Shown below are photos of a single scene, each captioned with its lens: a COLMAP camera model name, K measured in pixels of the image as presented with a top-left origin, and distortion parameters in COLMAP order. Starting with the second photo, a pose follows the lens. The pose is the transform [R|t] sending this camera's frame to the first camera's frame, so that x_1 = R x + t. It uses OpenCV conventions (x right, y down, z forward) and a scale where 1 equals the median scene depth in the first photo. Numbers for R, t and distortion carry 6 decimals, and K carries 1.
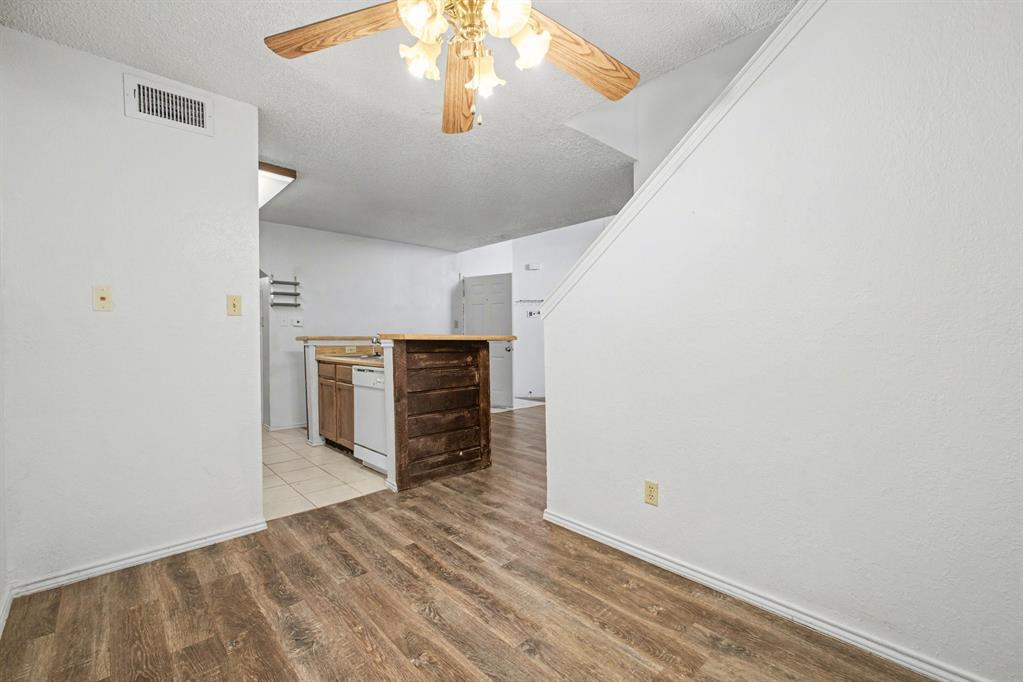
lens RADIAL K [[432.5, 0, 512.4], [0, 432.5, 340.6], [0, 0, 1]] dist [-0.017691, 0.007545]
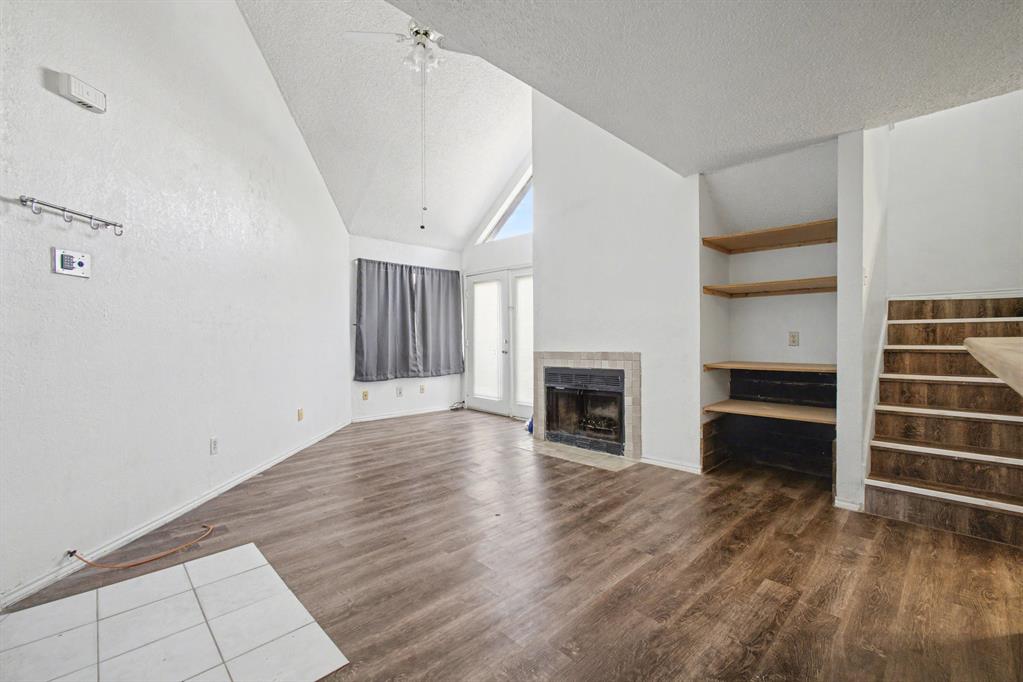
lens RADIAL K [[432.5, 0, 512.4], [0, 432.5, 340.6], [0, 0, 1]] dist [-0.017691, 0.007545]
pose [[-0.018215, -0.003997, 0.999826, -0.522324], [0.018384, 0.999822, 0.004332, -0.021437], [-0.999665, 0.018460, -0.018138, 1.672597]]
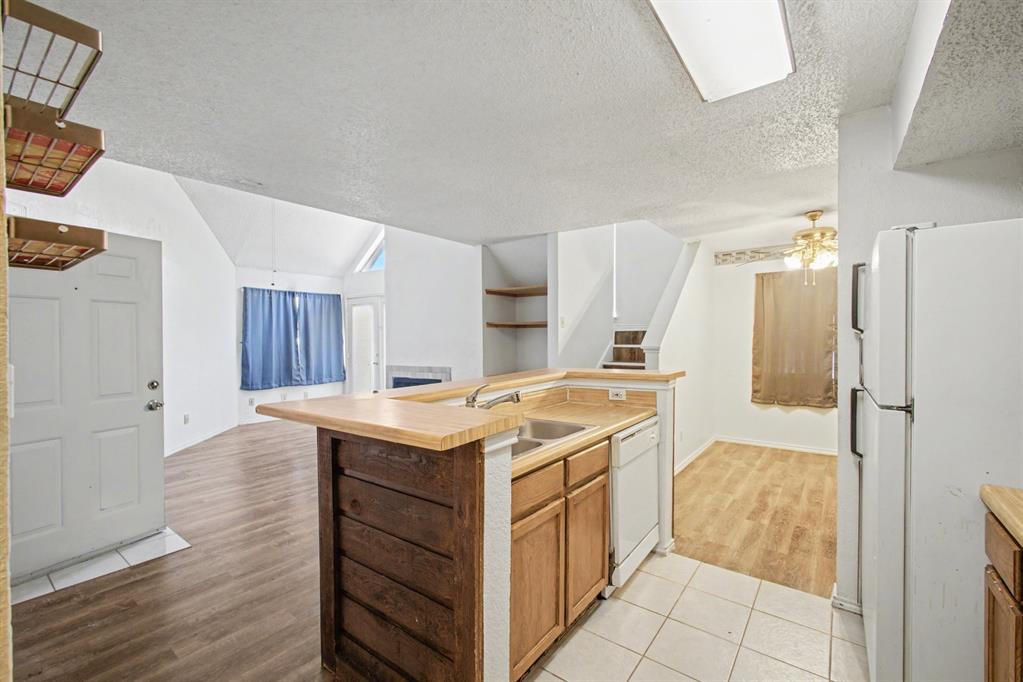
lens RADIAL K [[436.6, 0, 511.5], [0, 436.6, 341.0], [0, 0, 1]] dist [-0.017341, 0.007941]
pose [[-0.164692, -0.005421, 0.986330, -1.015686], [0.020220, 0.999756, 0.008871, -0.086963], [-0.986138, 0.021405, -0.164543, 1.352534]]
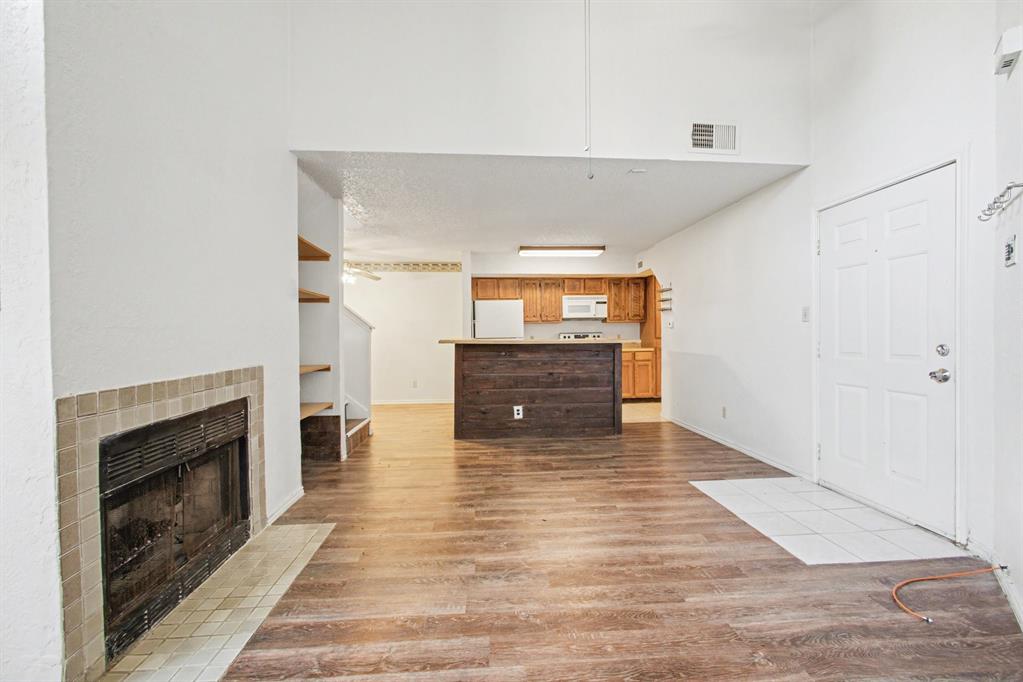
lens RADIAL K [[432.5, 0, 512.4], [0, 432.5, 340.6], [0, 0, 1]] dist [-0.017691, 0.007545]
pose [[-0.628467, 0.016598, -0.777659, 0.940987], [0.000131, 0.999775, 0.021233, -0.038979], [0.777837, 0.013242, -0.628327, 2.142740]]
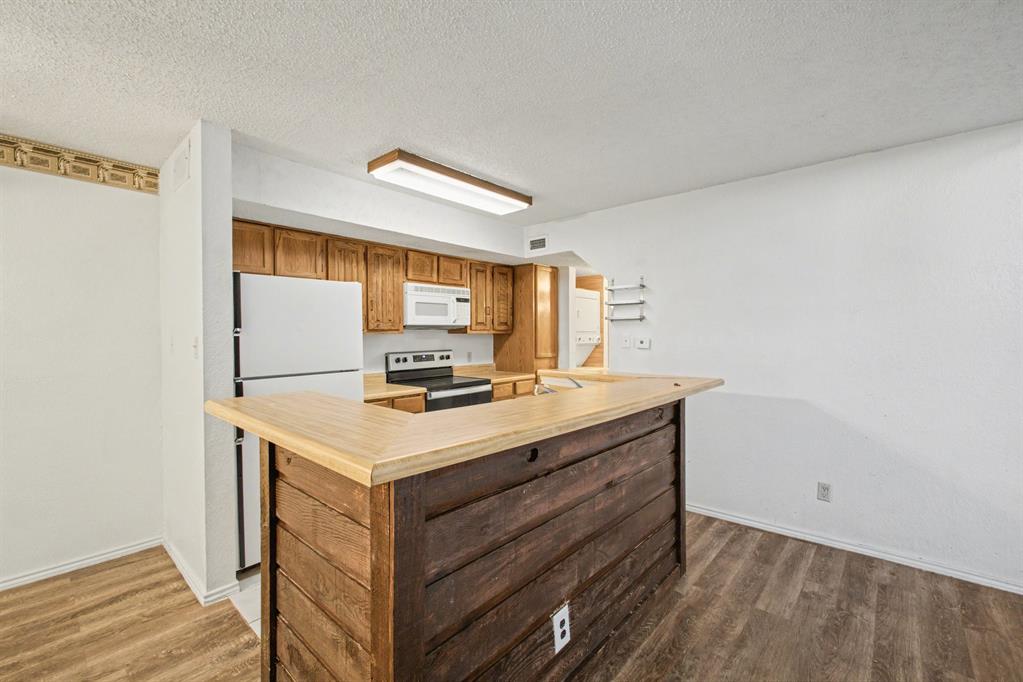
lens RADIAL K [[432.5, 0, 512.4], [0, 432.5, 340.6], [0, 0, 1]] dist [-0.017691, 0.007545]
pose [[0.095610, 0.014451, -0.995314, 0.247905], [-0.010588, 0.999853, 0.013500, -0.083463], [0.995363, 0.009247, 0.095749, 1.140097]]
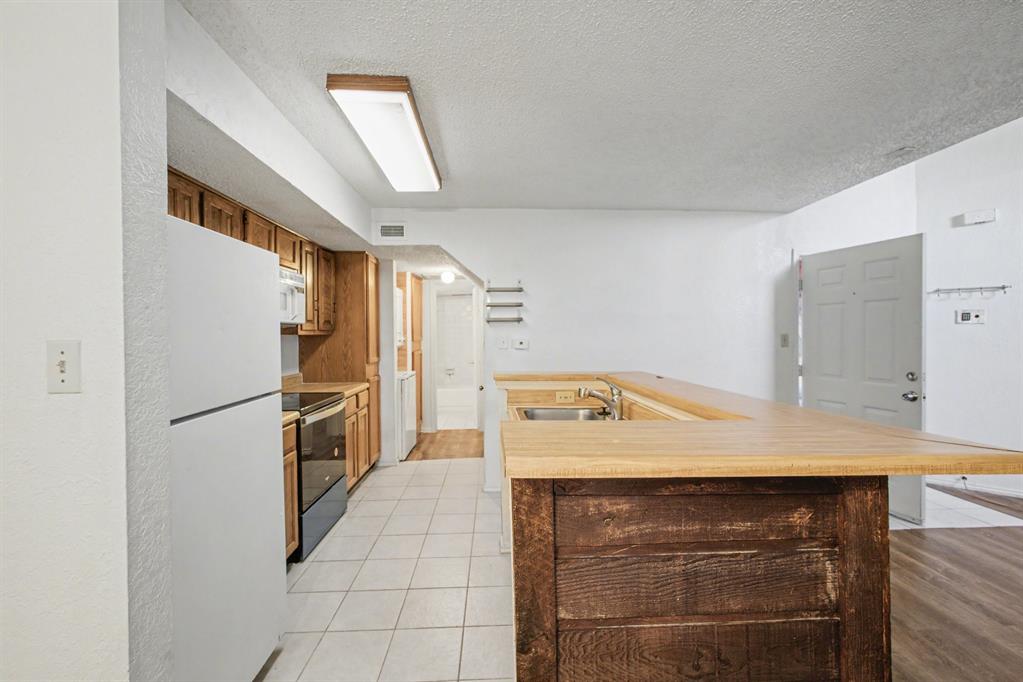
lens RADIAL K [[436.6, 0, 511.5], [0, 436.6, 341.0], [0, 0, 1]] dist [-0.017341, 0.007941]
pose [[0.757492, 0.006528, -0.652812, -0.061002], [-0.005100, 0.999979, 0.004081, -0.077954], [0.652825, 0.000238, 0.757509, 0.692323]]
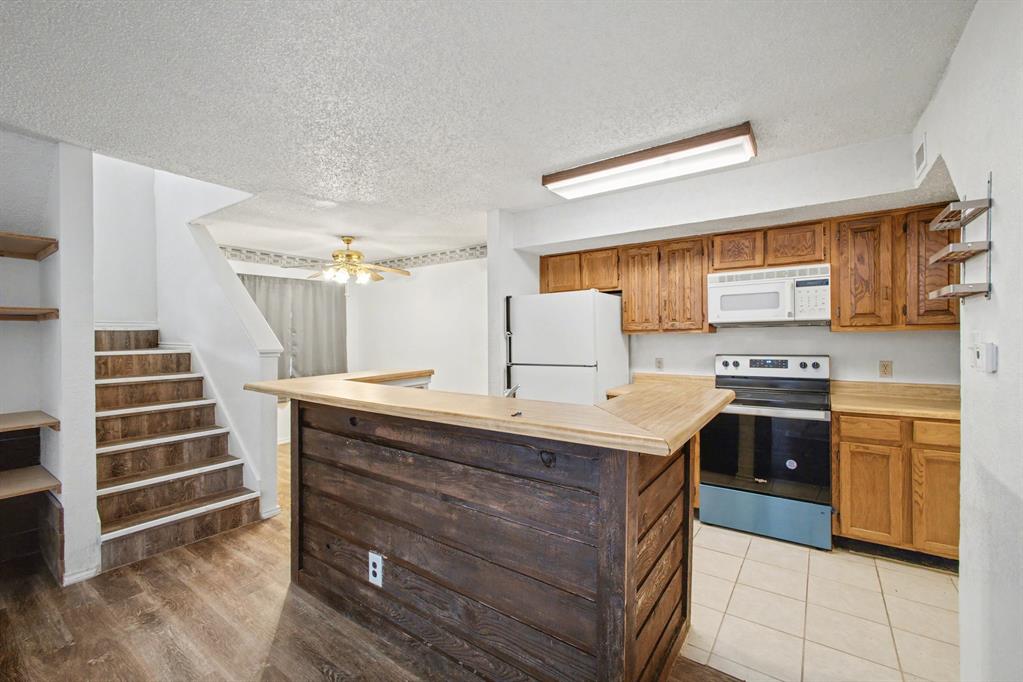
lens RADIAL K [[432.5, 0, 512.4], [0, 432.5, 340.6], [0, 0, 1]] dist [-0.017691, 0.007545]
pose [[-0.980537, 0.012641, -0.195927, -0.279104], [0.007912, 0.999659, 0.024901, -0.094344], [0.196175, 0.022866, -0.980302, 1.852720]]
